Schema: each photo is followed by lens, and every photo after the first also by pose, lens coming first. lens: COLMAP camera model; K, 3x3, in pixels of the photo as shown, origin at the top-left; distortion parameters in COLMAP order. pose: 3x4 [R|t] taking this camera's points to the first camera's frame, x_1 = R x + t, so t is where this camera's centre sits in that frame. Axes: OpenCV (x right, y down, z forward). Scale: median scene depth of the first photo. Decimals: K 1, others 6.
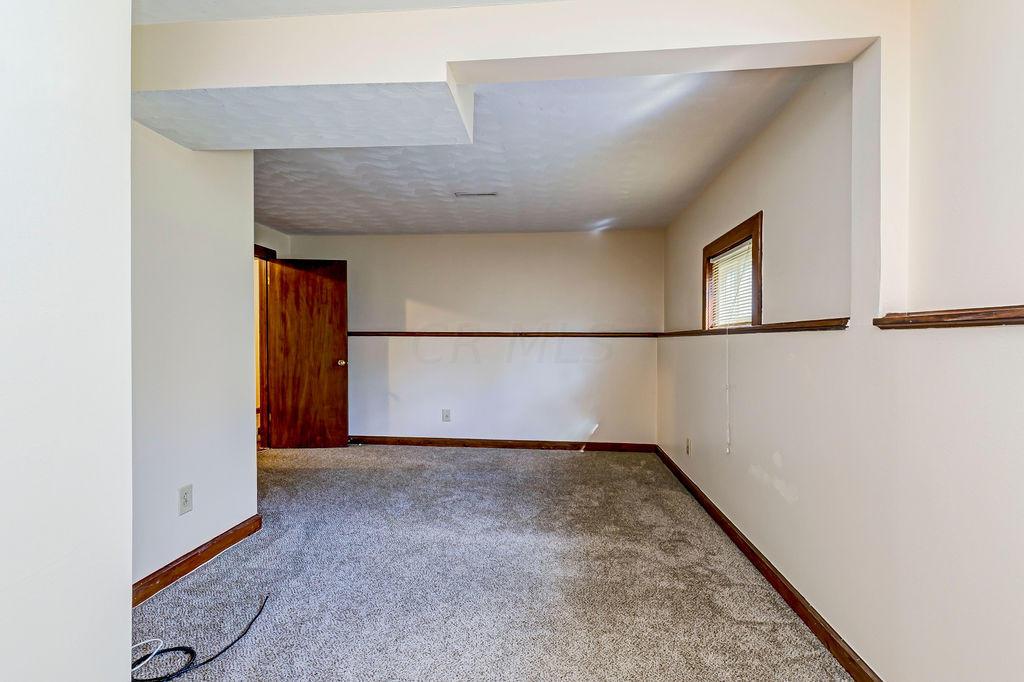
lens RADIAL K [[475.6, 0, 515.0], [0, 475.6, 338.4], [0, 0, 1]] dist [-0.000087, -0.000529]
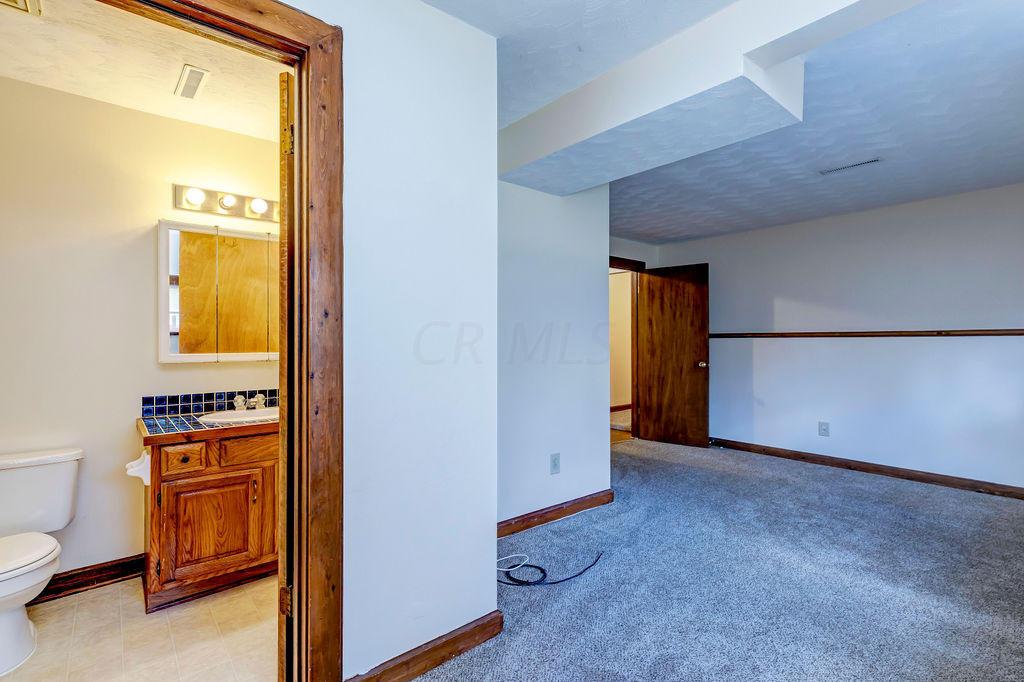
lens RADIAL K [[488.2, 0, 523.1], [0, 488.2, 340.9], [0, 0, 1]] dist [0.002934, 0.000394]
pose [[0.709888, -0.008243, -0.704266, 0.119715], [0.008259, 0.999960, -0.003379, 0.001353], [0.704266, -0.003418, 0.709928, -0.013242]]
